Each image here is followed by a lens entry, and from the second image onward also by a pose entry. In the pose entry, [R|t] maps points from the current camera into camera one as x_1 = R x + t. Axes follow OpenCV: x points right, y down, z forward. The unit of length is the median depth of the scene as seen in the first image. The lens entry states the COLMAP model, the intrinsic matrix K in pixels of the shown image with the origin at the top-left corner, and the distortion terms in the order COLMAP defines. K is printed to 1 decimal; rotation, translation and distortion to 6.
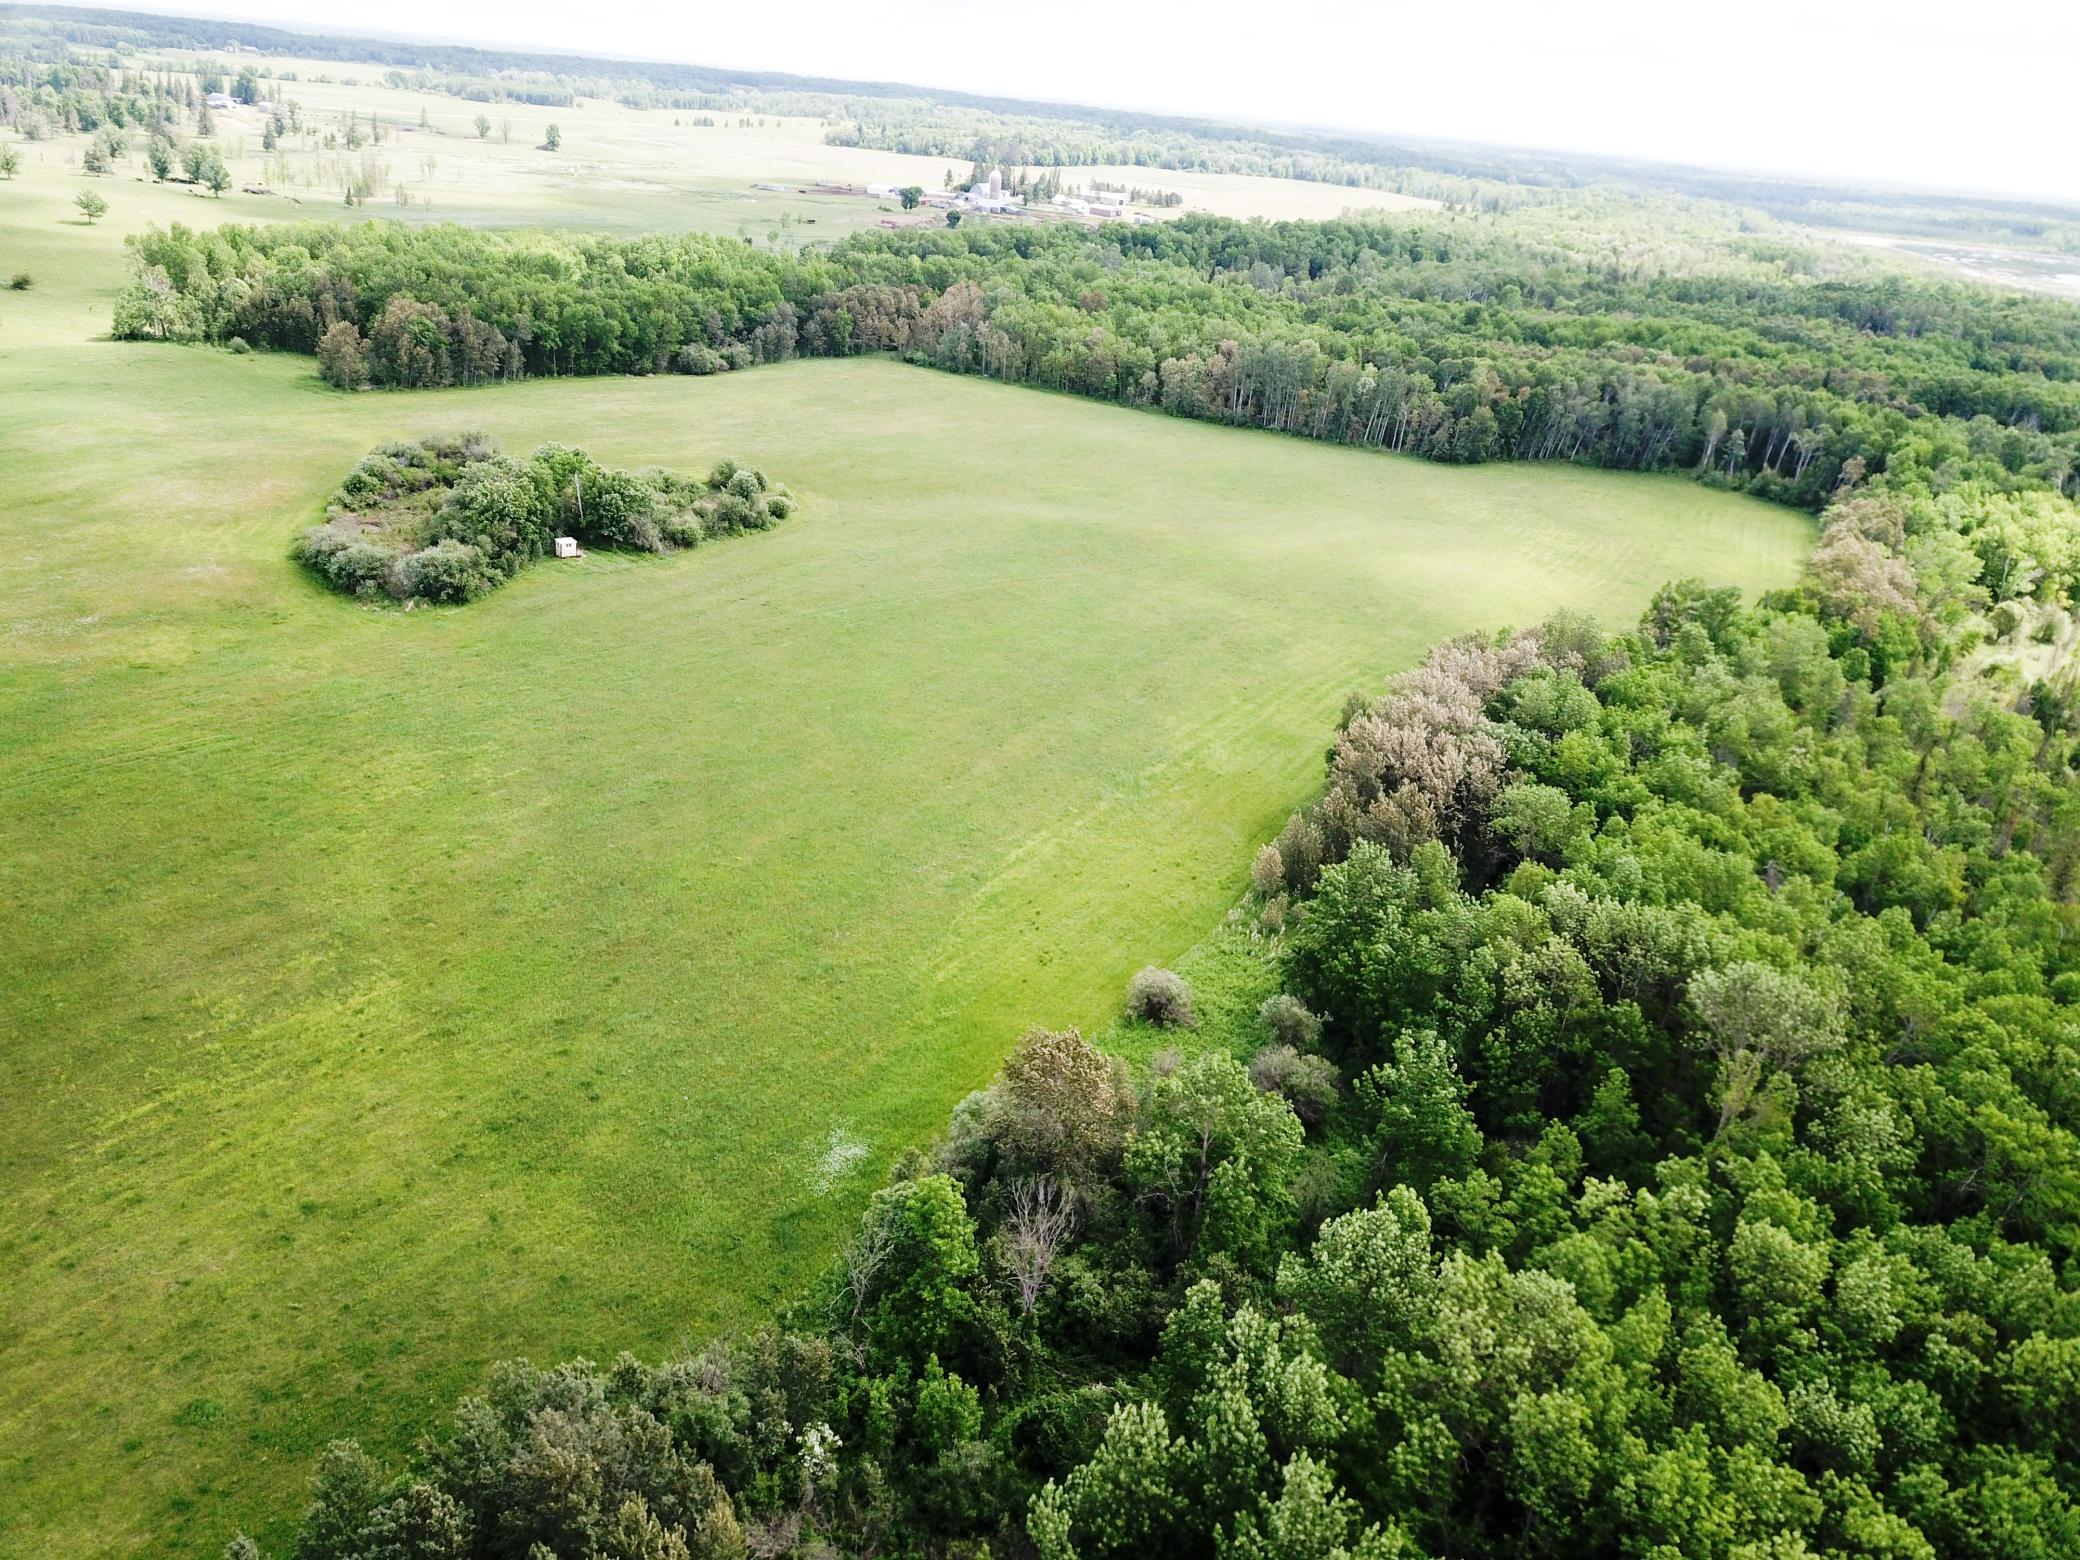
lens RADIAL K [[1569.7, 0, 1036.4], [0, 1569.7, 809.6], [0, 0, 1]] dist [0.014096, -0.006793]
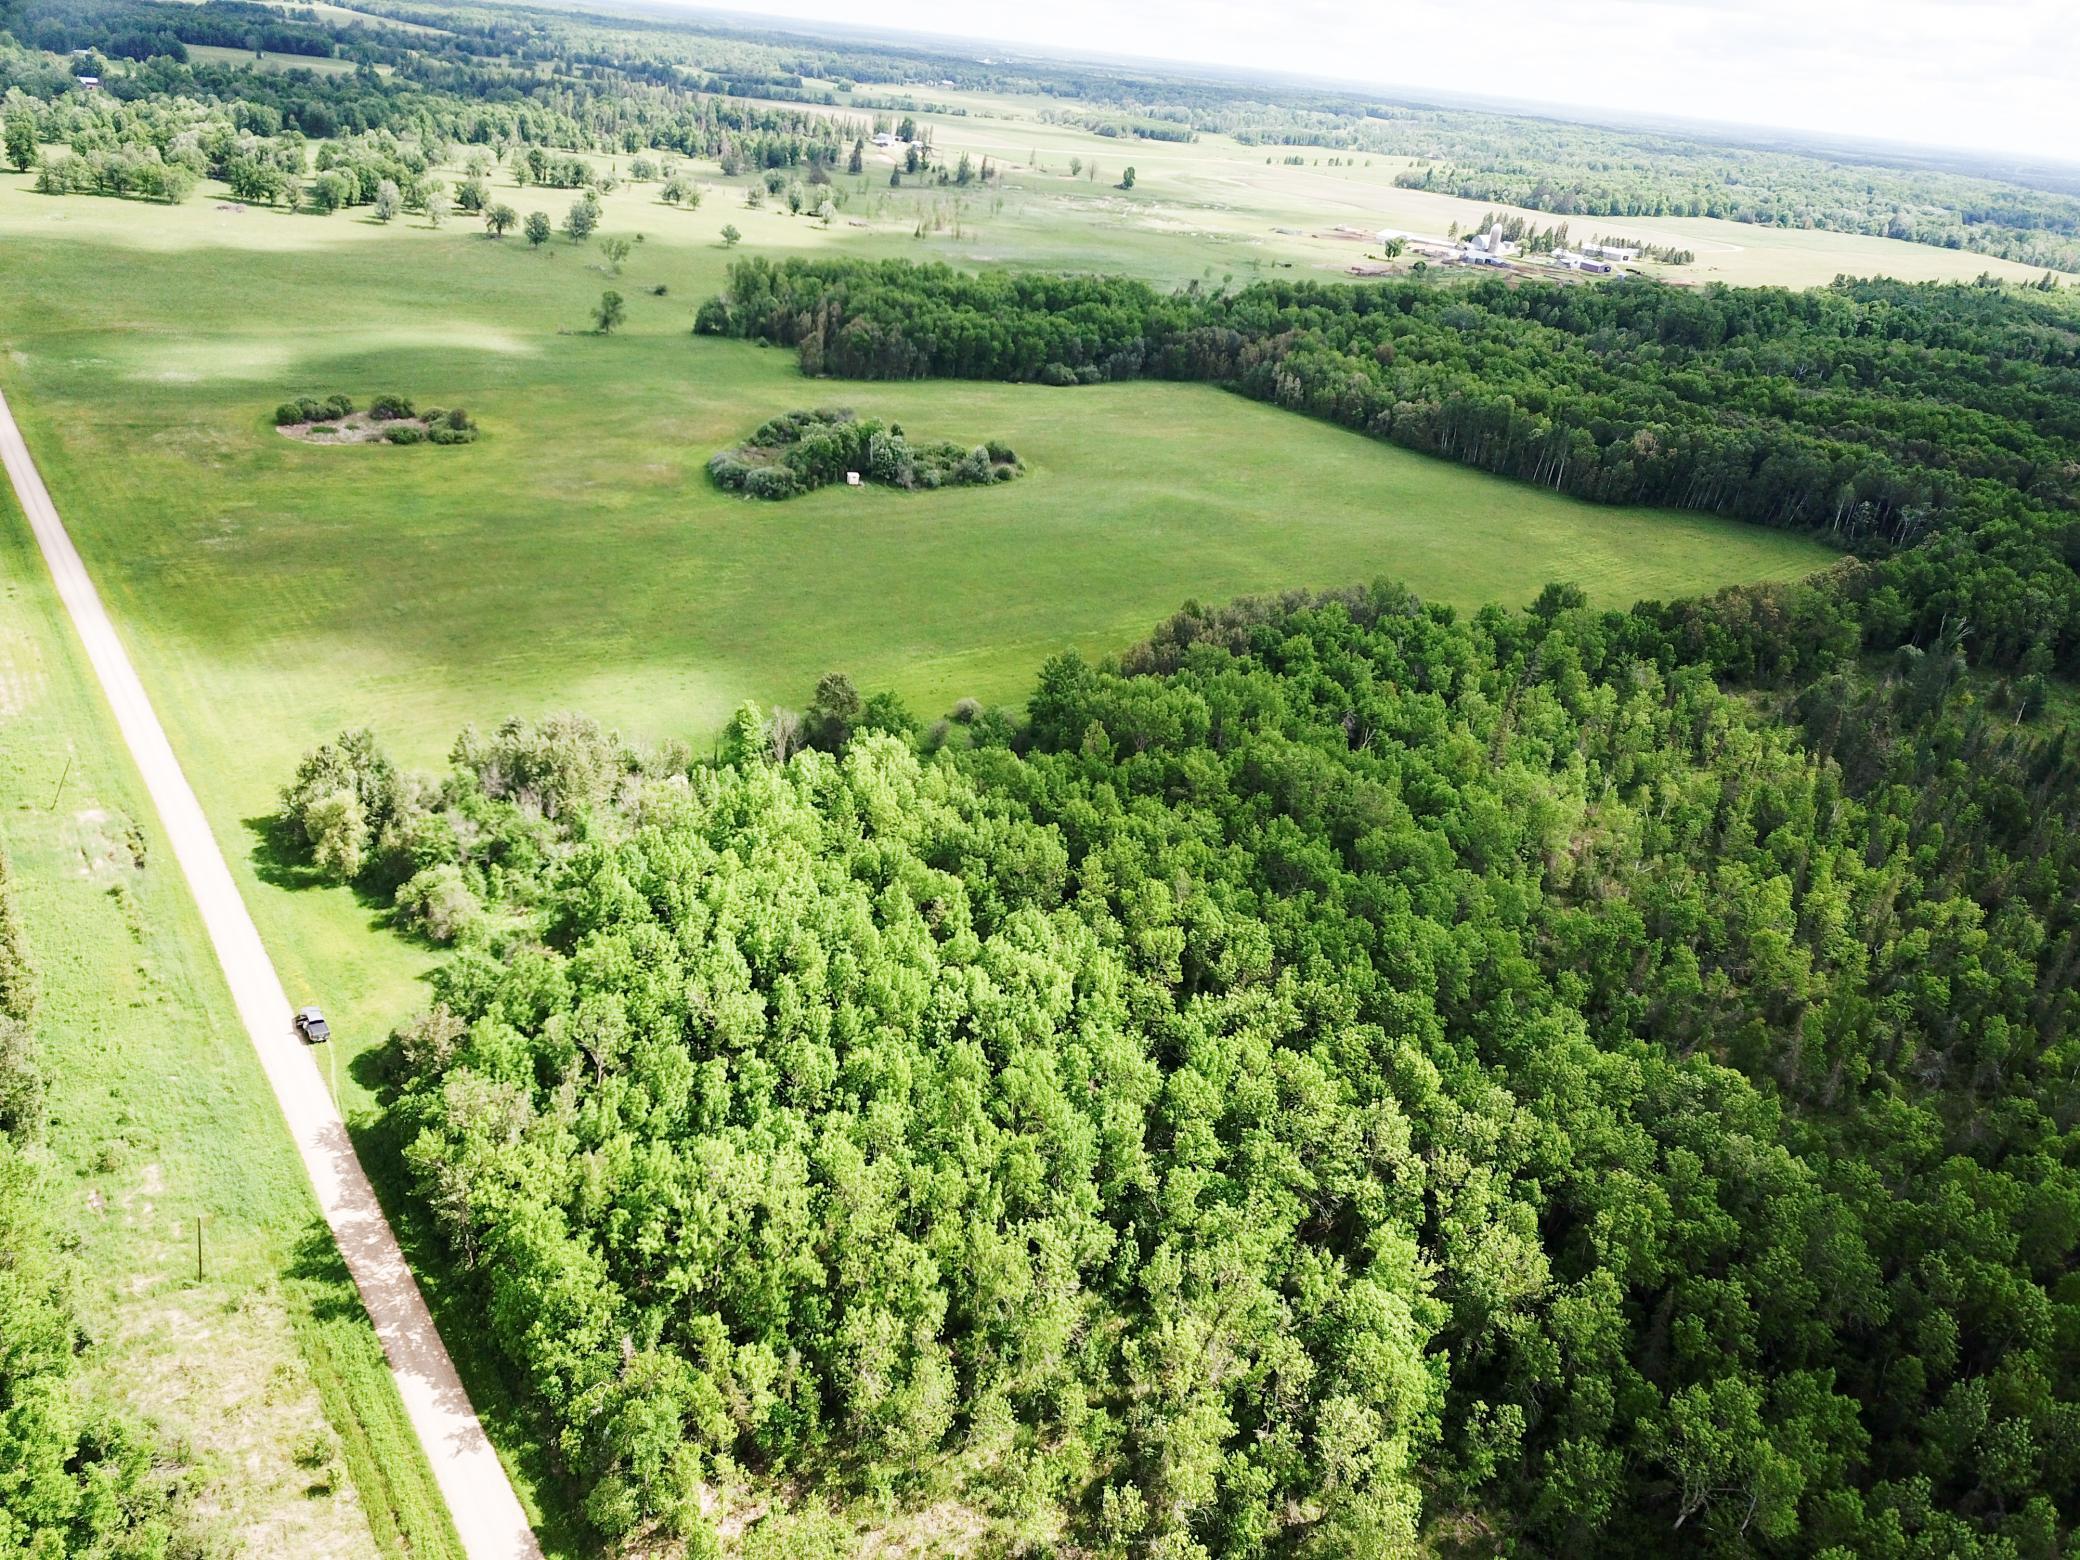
lens RADIAL K [[1573.7, 0, 1040.0], [0, 1573.7, 780.0], [0, 0, 1]] dist [0.013644, 0.000865]
pose [[0.925827, 0.166062, -0.339511, 0.439452], [-0.175547, 0.984467, 0.002819, 0.095031], [0.334705, 0.056990, 0.940598, -0.425072]]
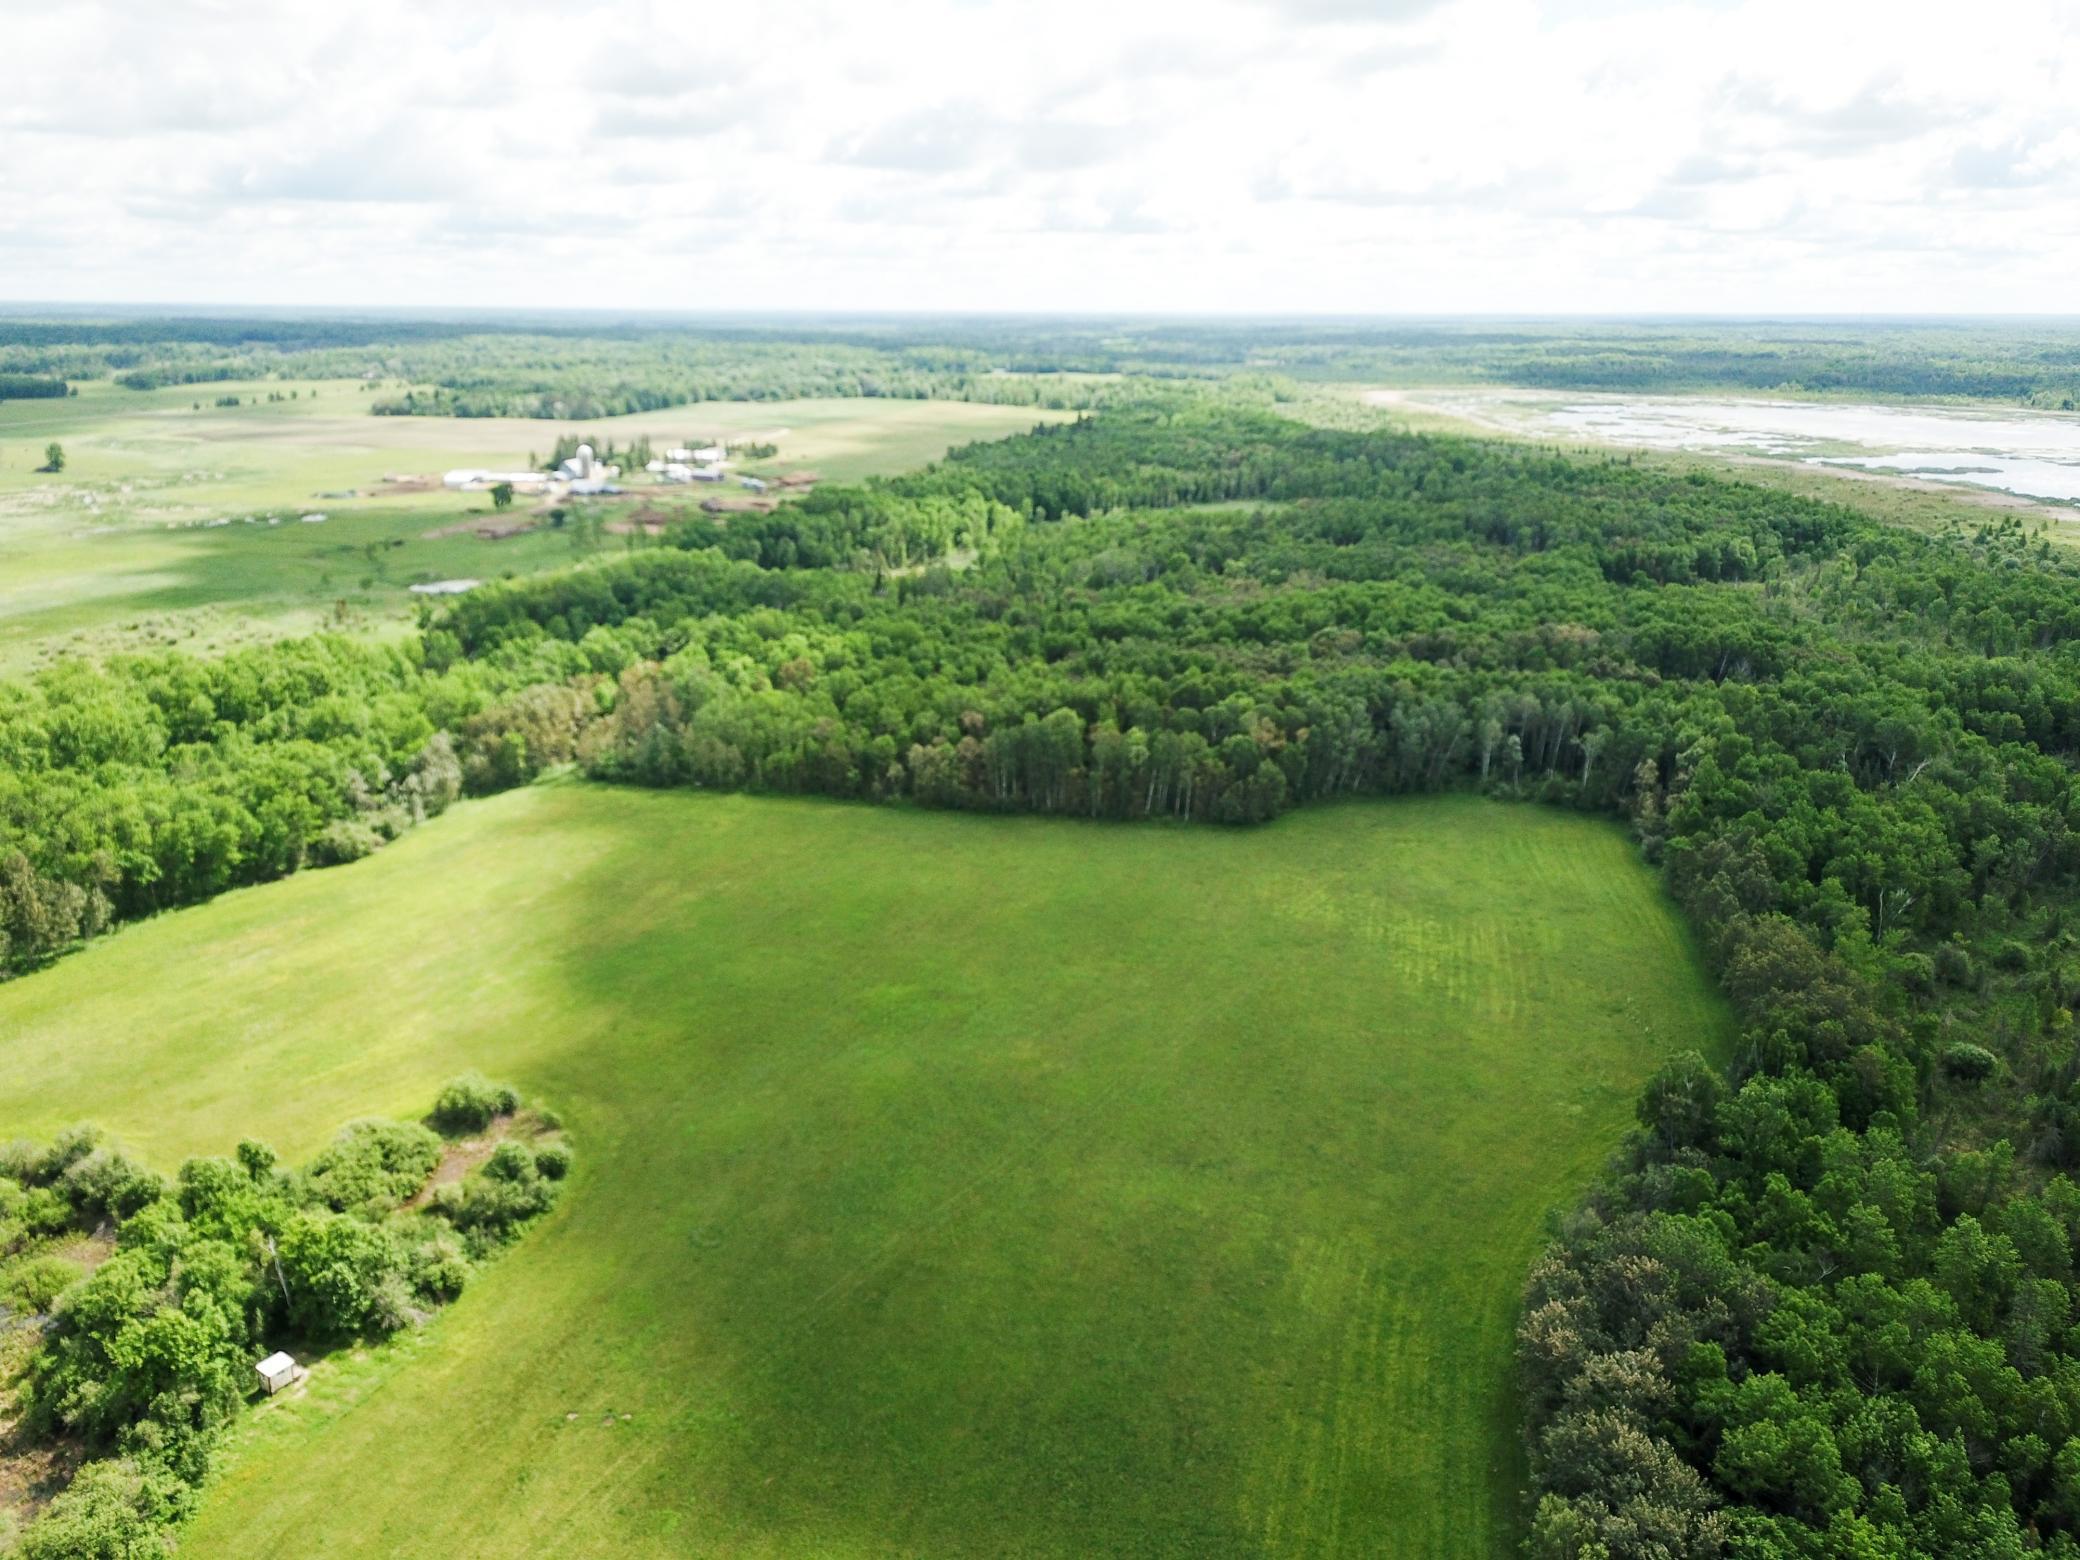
lens RADIAL K [[1560.0, 0, 1040.0], [0, 1560.0, 780.0], [0, 0, 1]] dist [0.011233, 0.009129]
pose [[0.956379, -0.159964, 0.244437, -0.095136], [0.188267, 0.977312, -0.097036, -0.249756], [-0.223369, 0.138823, 0.964798, 0.209950]]
